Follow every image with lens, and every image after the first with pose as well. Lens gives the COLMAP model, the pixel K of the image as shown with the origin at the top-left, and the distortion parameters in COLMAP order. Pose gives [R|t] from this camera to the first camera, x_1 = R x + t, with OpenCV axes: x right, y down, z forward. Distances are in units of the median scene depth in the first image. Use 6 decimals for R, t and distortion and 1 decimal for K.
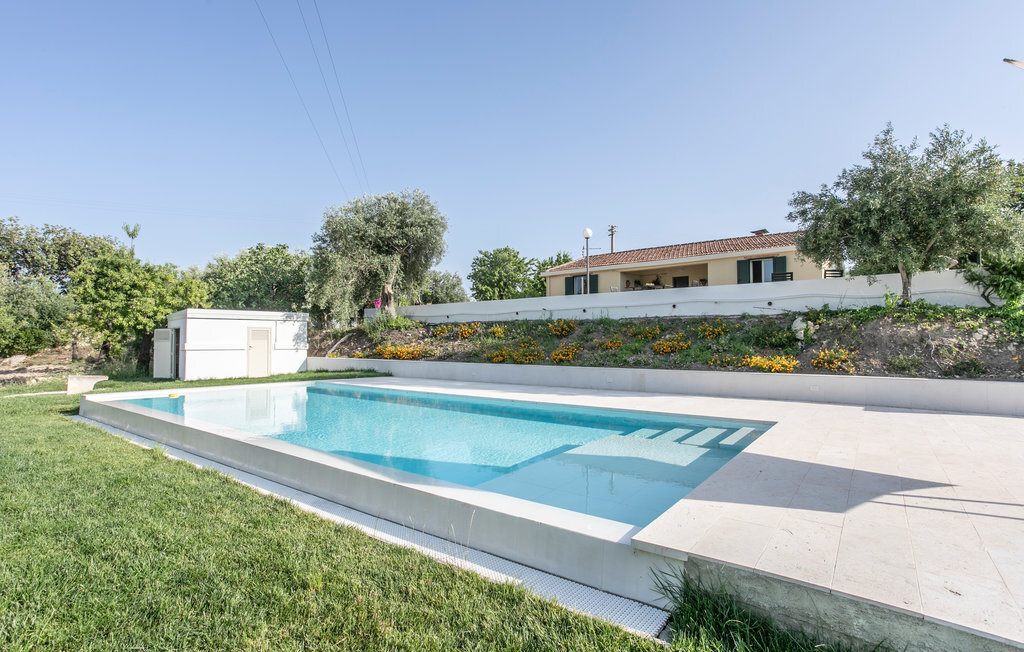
lens RADIAL K [[500.1, 0, 512.3], [0, 500.1, 322.9], [0, 0, 1]] dist [-0.049984, 0.033982]
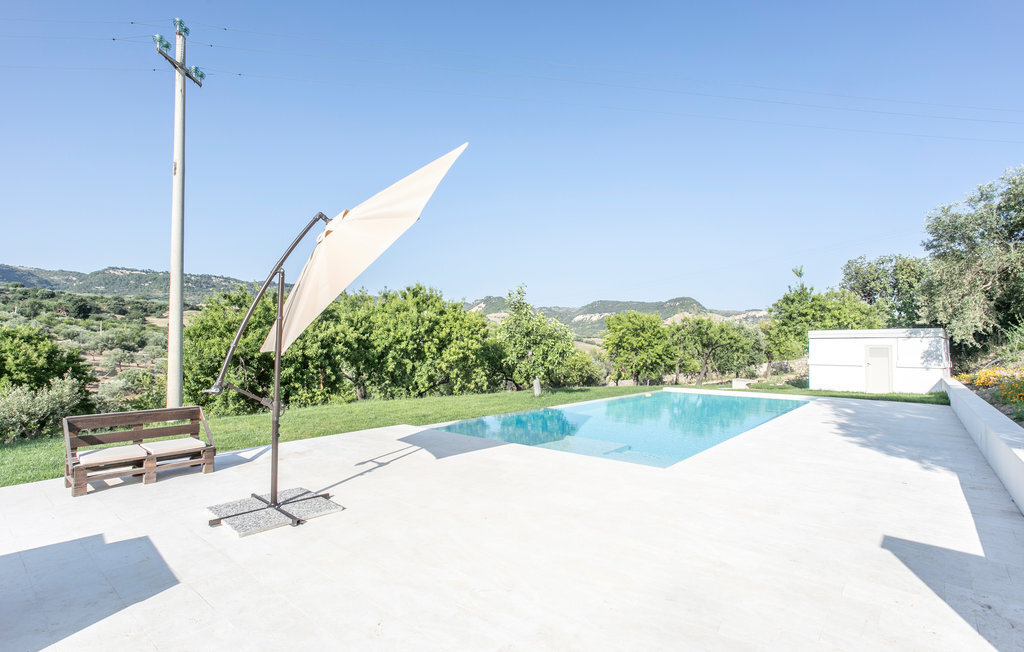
lens RADIAL K [[500.1, 0, 512.3], [0, 500.1, 322.9], [0, 0, 1]] dist [-0.049984, 0.033982]
pose [[-0.058654, -0.048561, -0.997097, 0.539221], [0.028833, 0.998317, -0.050317, -0.007346], [0.997862, -0.031700, -0.057155, 0.296864]]
